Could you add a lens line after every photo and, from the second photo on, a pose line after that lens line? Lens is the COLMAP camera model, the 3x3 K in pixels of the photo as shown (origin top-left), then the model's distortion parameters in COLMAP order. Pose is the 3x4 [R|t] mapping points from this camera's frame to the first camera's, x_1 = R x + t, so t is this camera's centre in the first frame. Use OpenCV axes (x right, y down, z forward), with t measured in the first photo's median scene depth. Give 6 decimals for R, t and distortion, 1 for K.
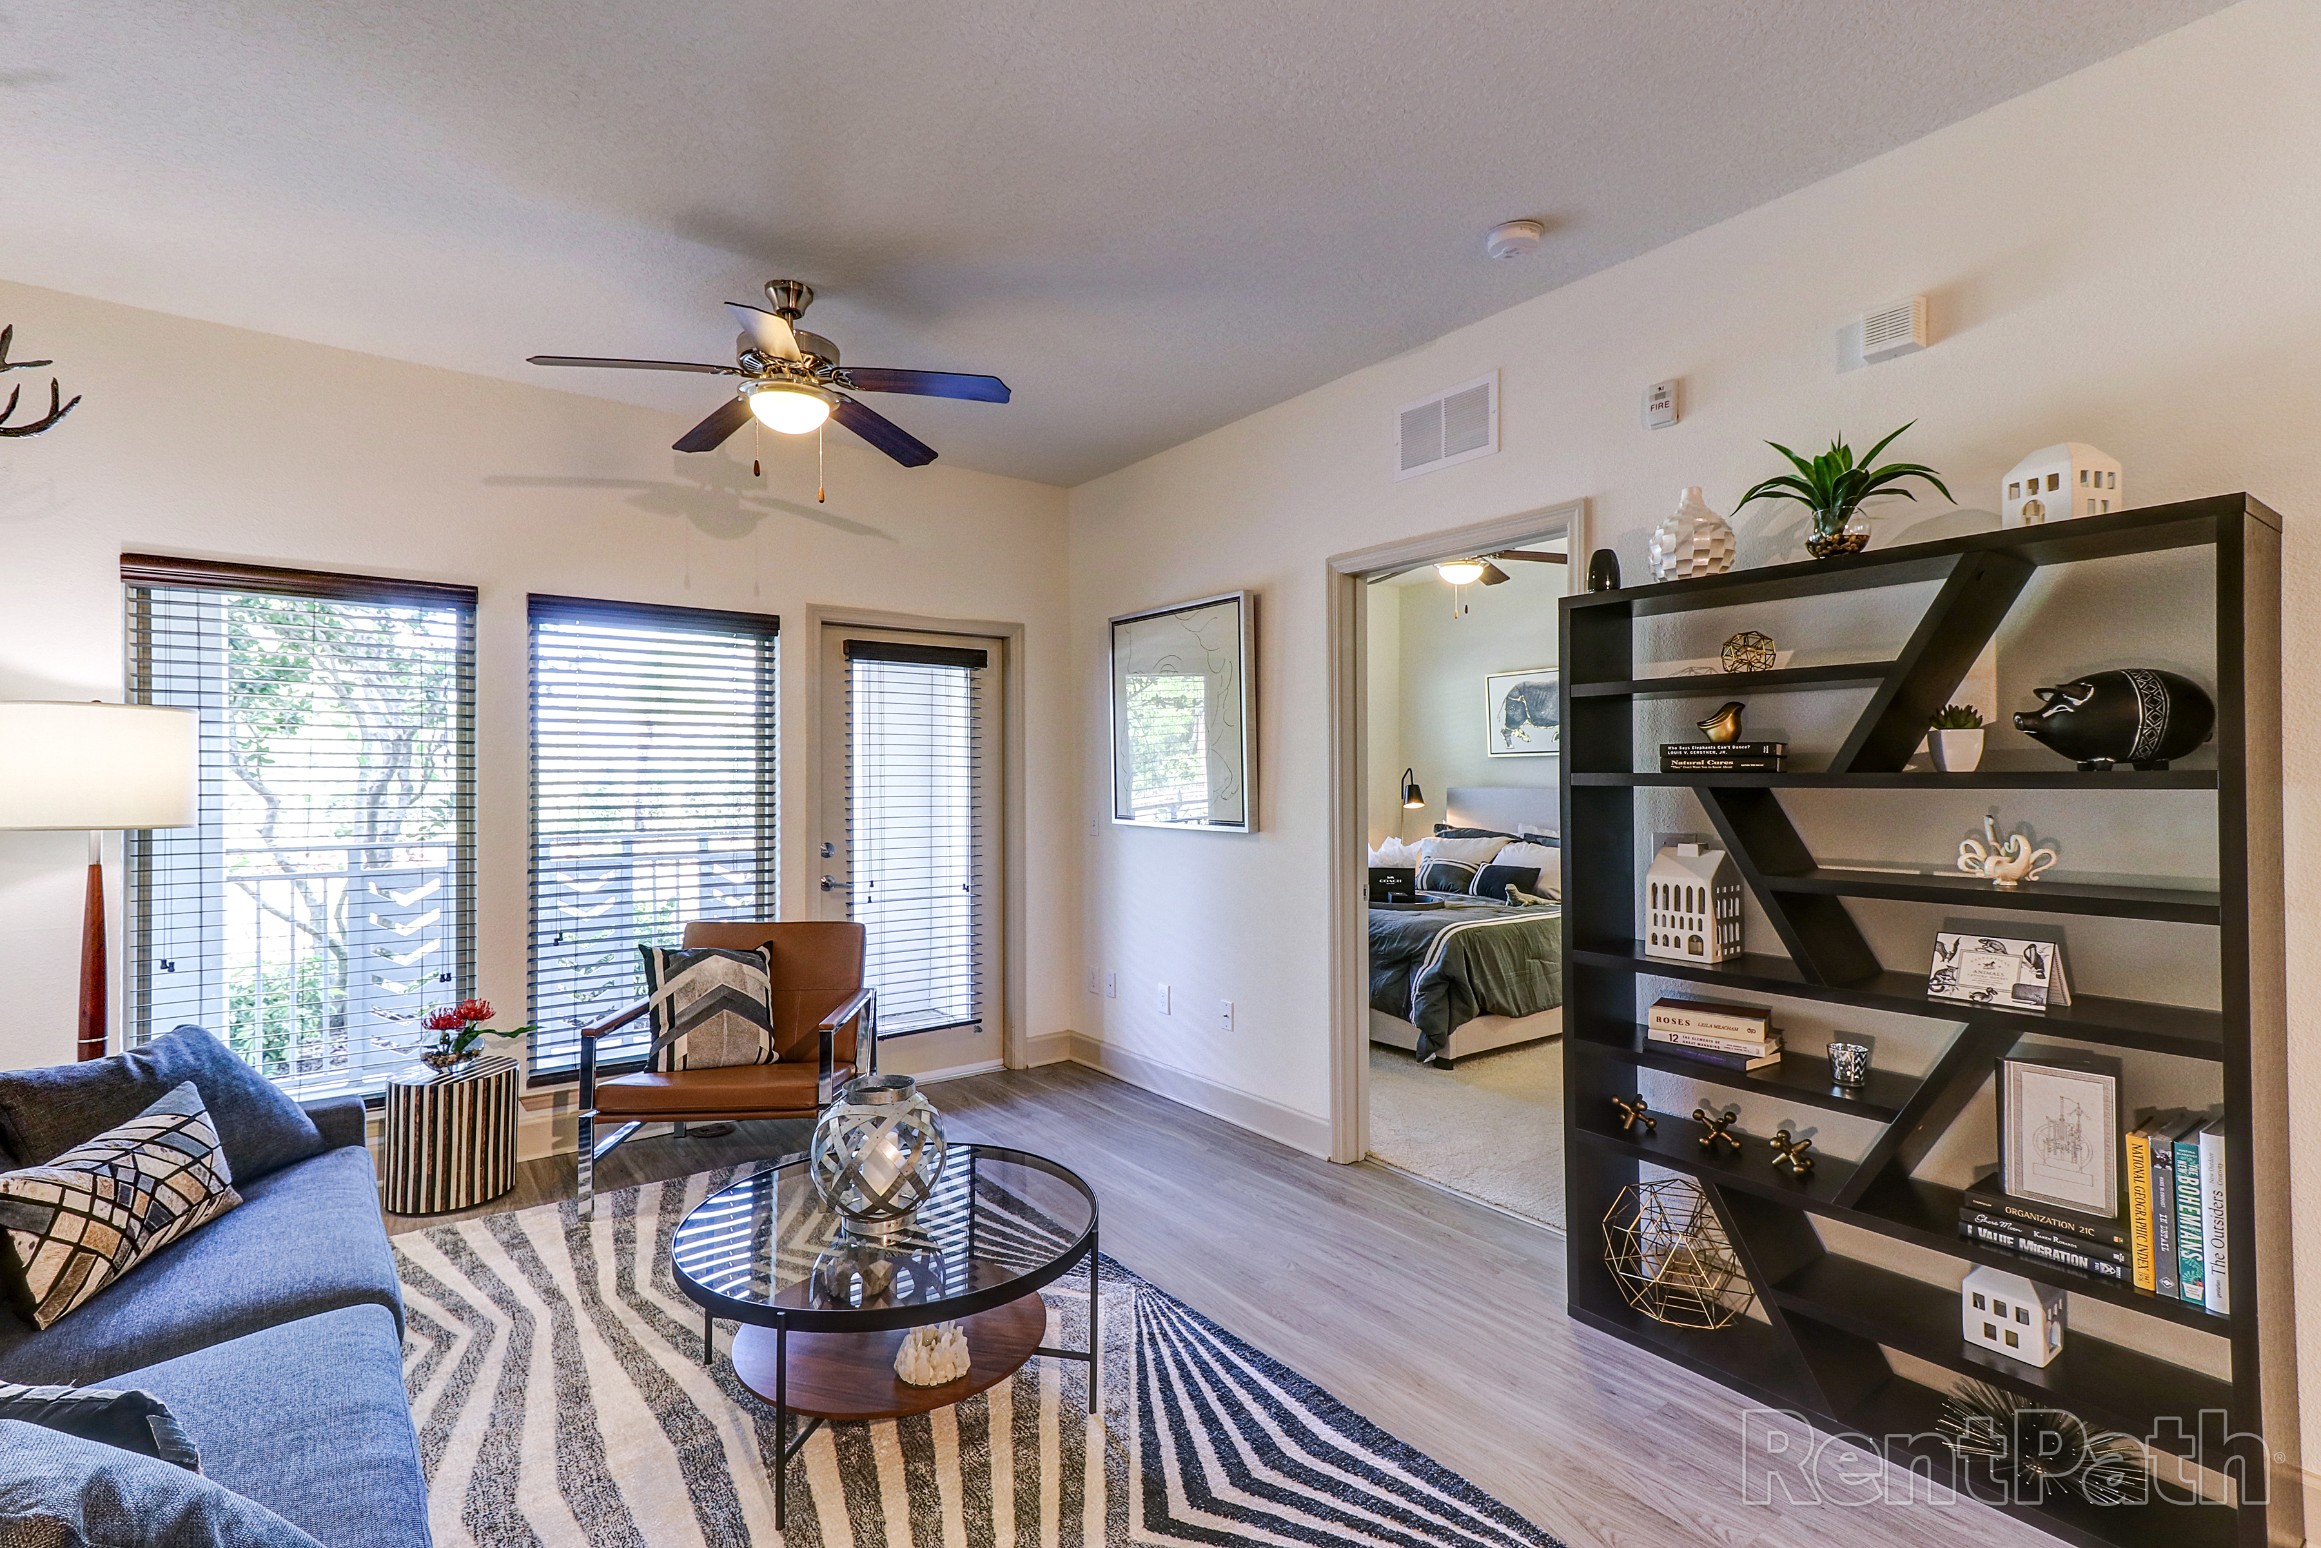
lens RADIAL K [[1078.5, 0, 1150.0], [0, 1078.5, 772.7], [0, 0, 1]] dist [0.001092, 0.000020]
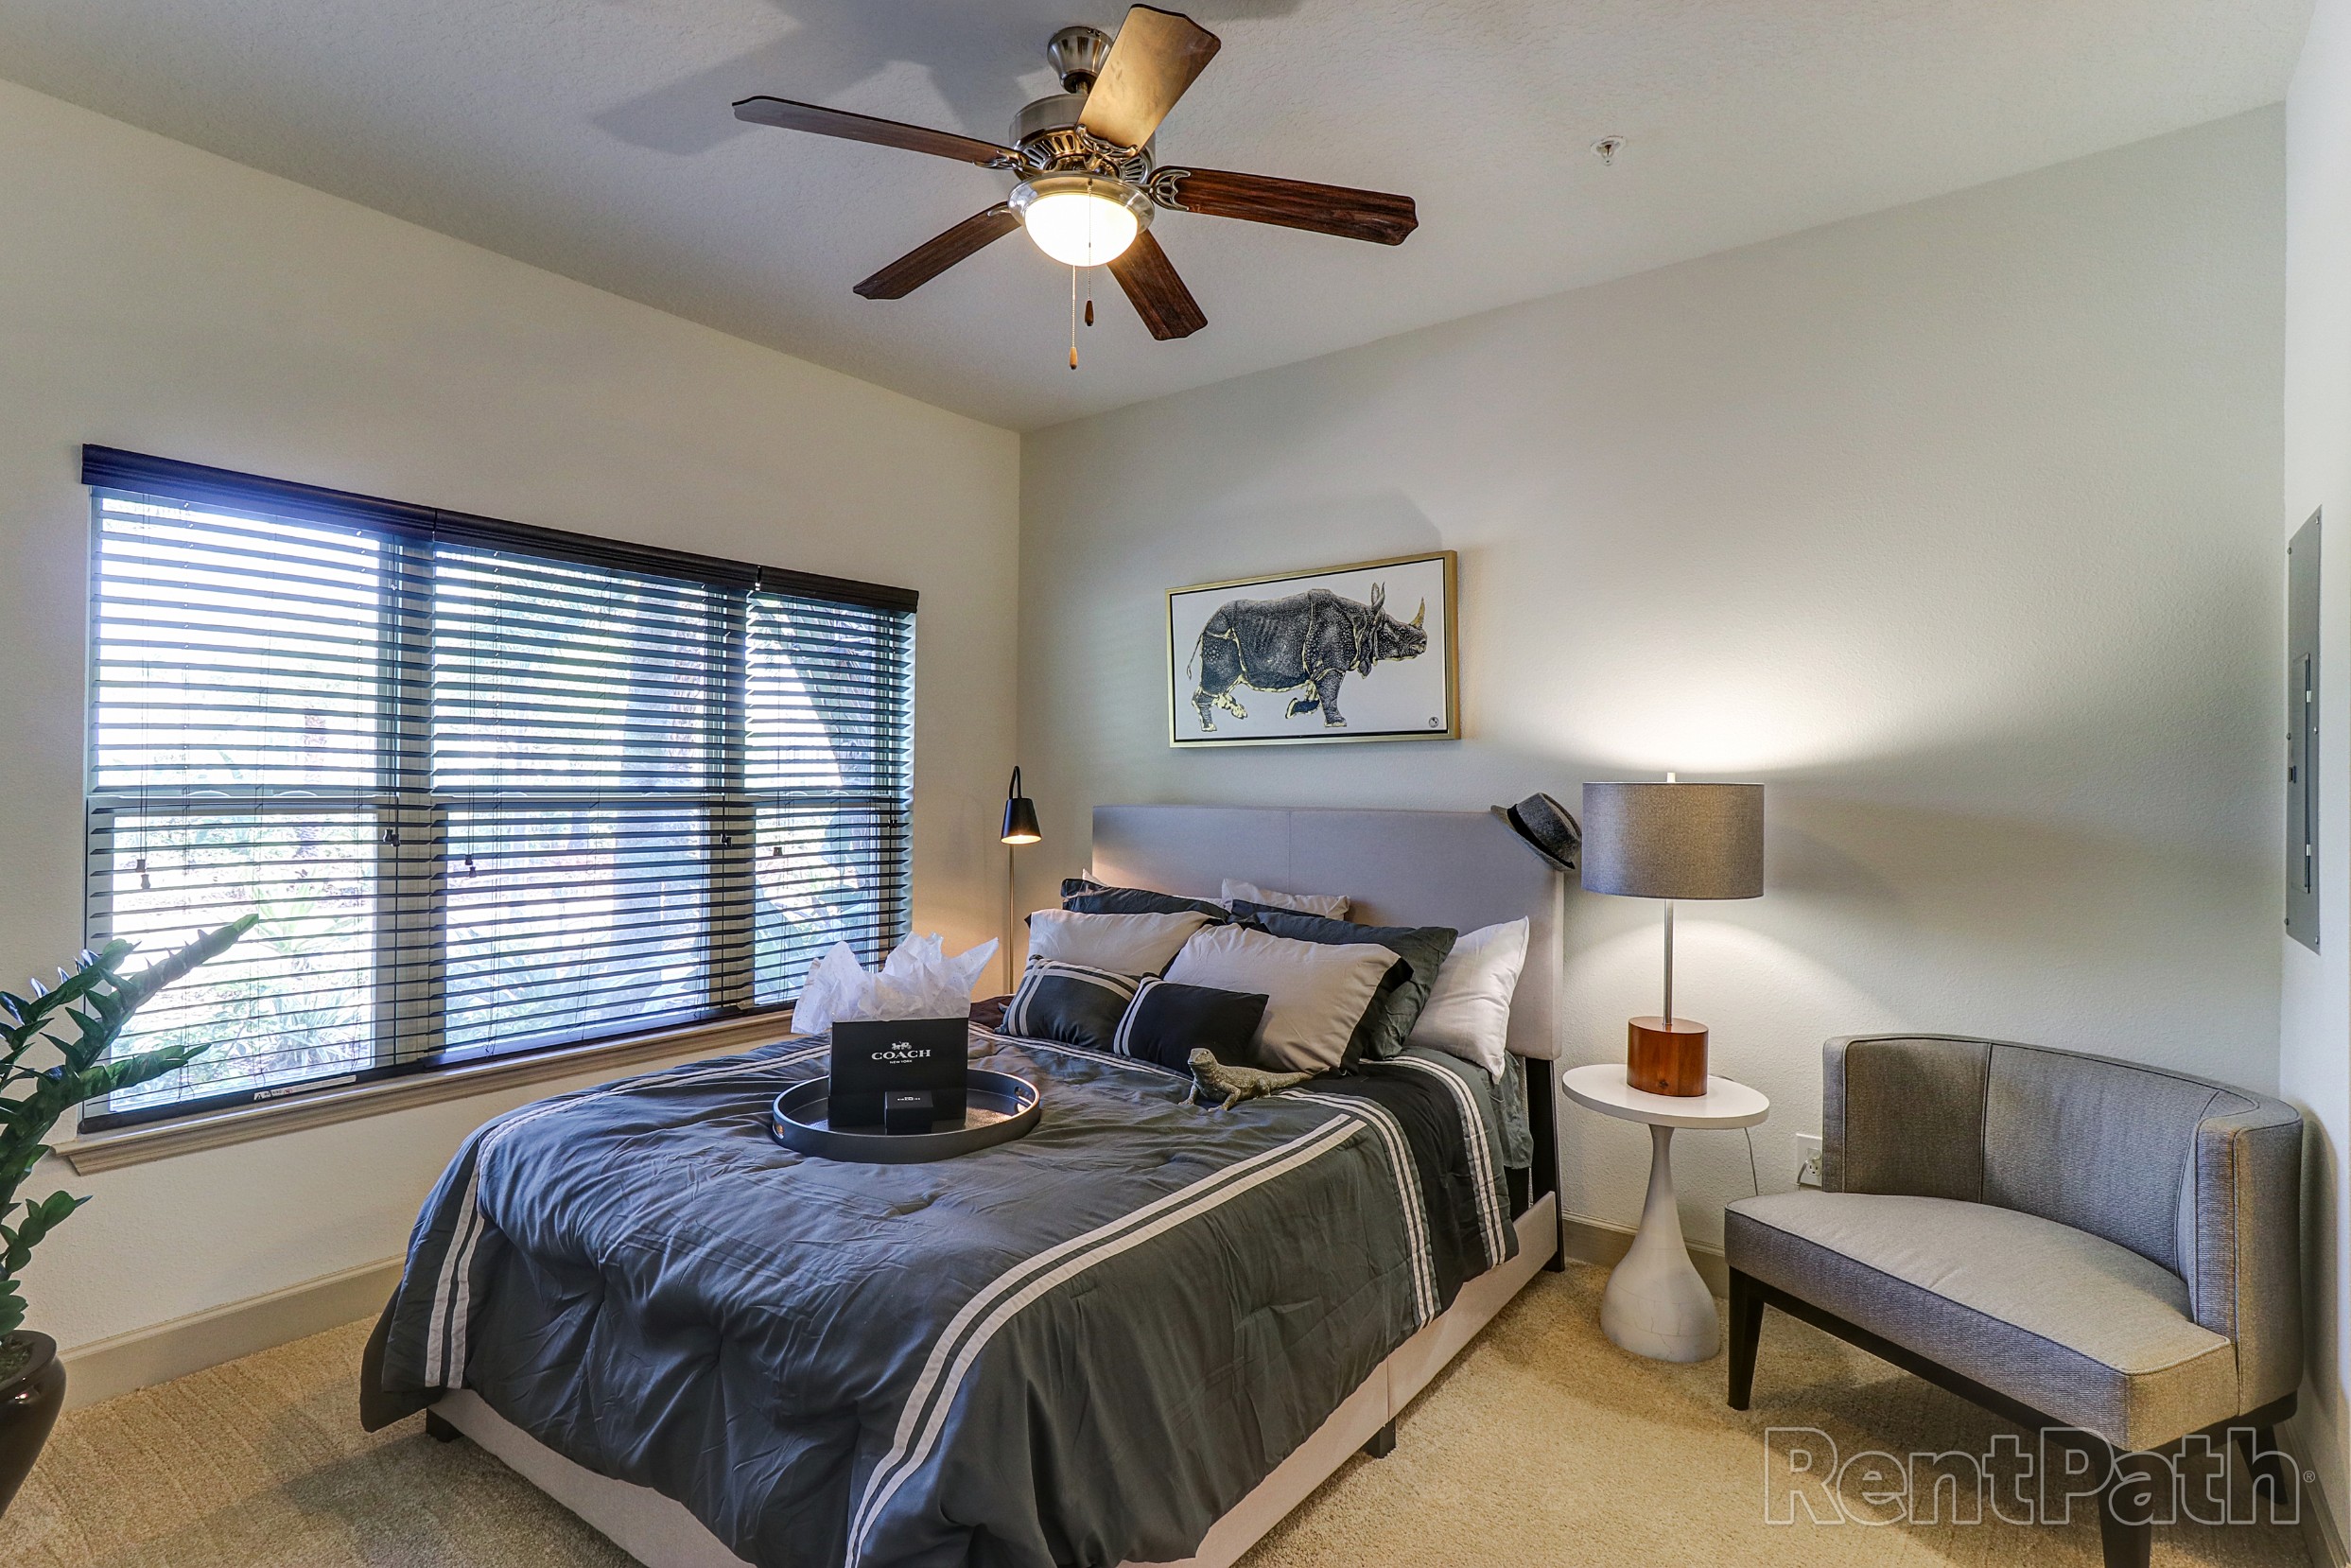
lens RADIAL K [[1092.5, 0, 1172.9], [0, 1092.5, 785.9], [0, 0, 1]] dist [0.001092, 0.000020]
pose [[0.961133, 0.009732, 0.275914, 0.188093], [-0.011160, 0.999931, 0.003606, 0.002195], [-0.275860, -0.006546, 0.961176, 0.545326]]
